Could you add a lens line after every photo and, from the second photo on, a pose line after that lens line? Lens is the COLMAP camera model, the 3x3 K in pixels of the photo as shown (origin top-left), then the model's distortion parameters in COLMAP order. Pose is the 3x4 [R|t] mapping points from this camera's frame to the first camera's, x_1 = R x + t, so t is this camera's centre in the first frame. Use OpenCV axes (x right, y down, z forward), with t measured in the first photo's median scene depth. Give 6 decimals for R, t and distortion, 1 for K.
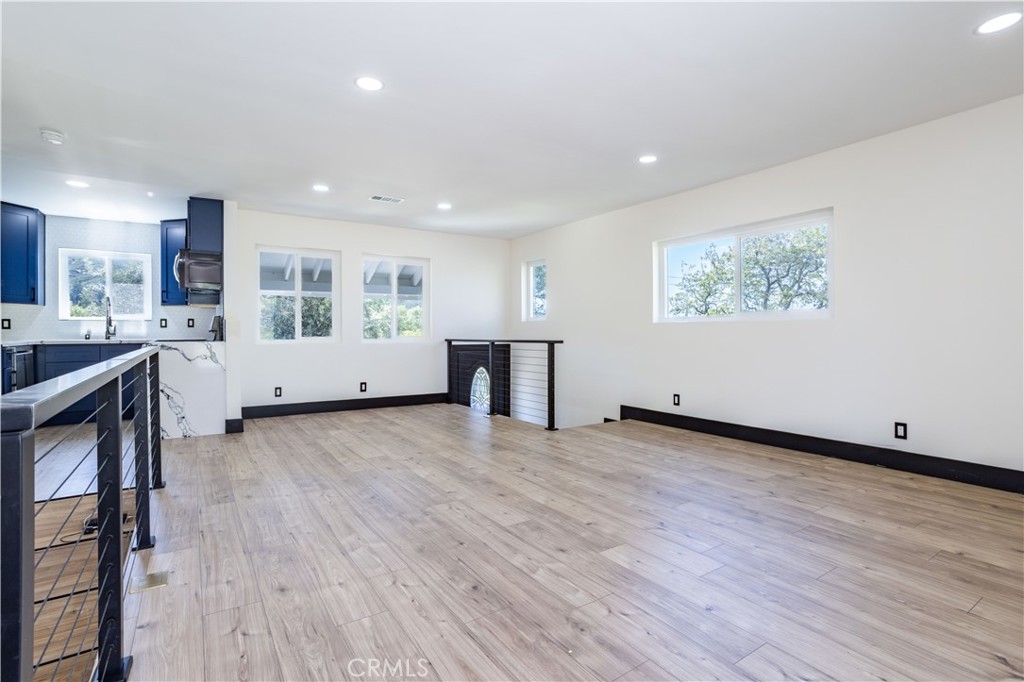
lens RADIAL K [[486.8, 0, 508.9], [0, 486.8, 332.8], [0, 0, 1]] dist [-0.026290, 0.004996]
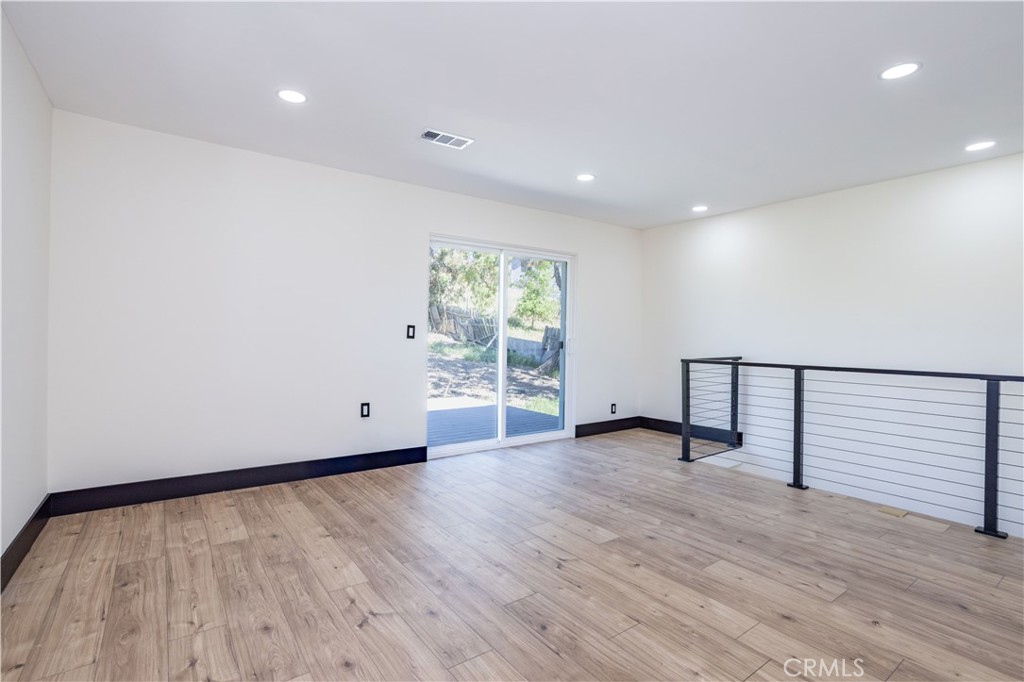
lens RADIAL K [[486.8, 0, 514.9], [0, 486.8, 348.6], [0, 0, 1]] dist [-0.026290, 0.004996]
pose [[-0.998407, -0.003374, -0.056317, 0.445504], [-0.004836, 0.999655, 0.025827, -0.043833], [0.056210, 0.026058, -0.998079, 1.869354]]
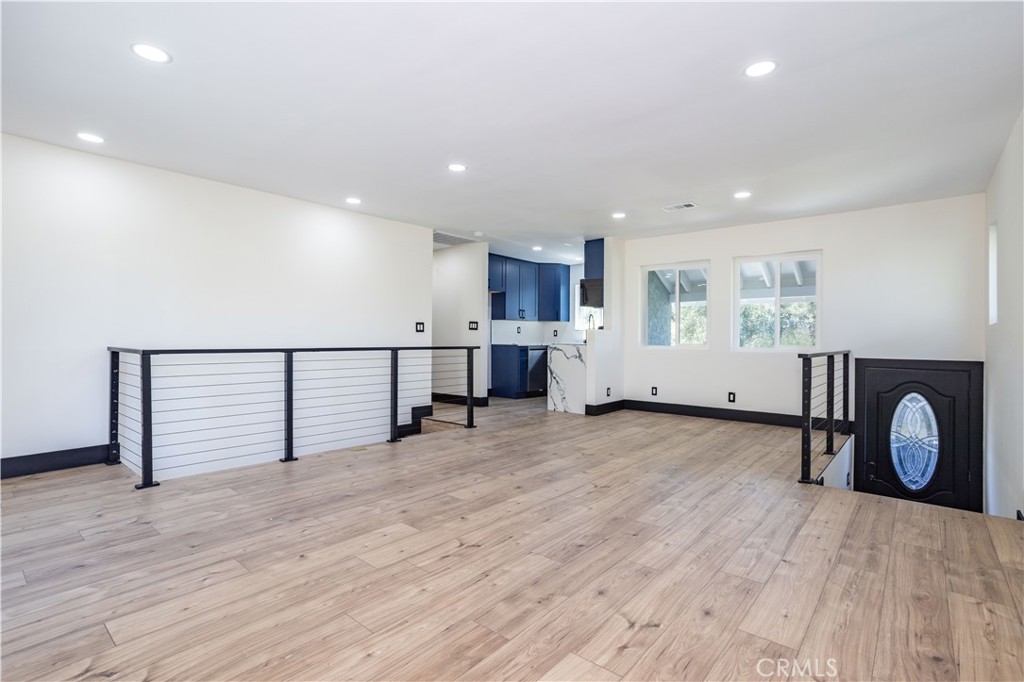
lens RADIAL K [[486.8, 0, 510.1], [0, 486.8, 335.6], [0, 0, 1]] dist [-0.026290, 0.004996]
pose [[0.278043, -0.001408, -0.960568, 1.203081], [-0.008206, 0.999959, -0.003841, -0.005179], [0.960534, 0.008951, 0.278020, 0.783677]]
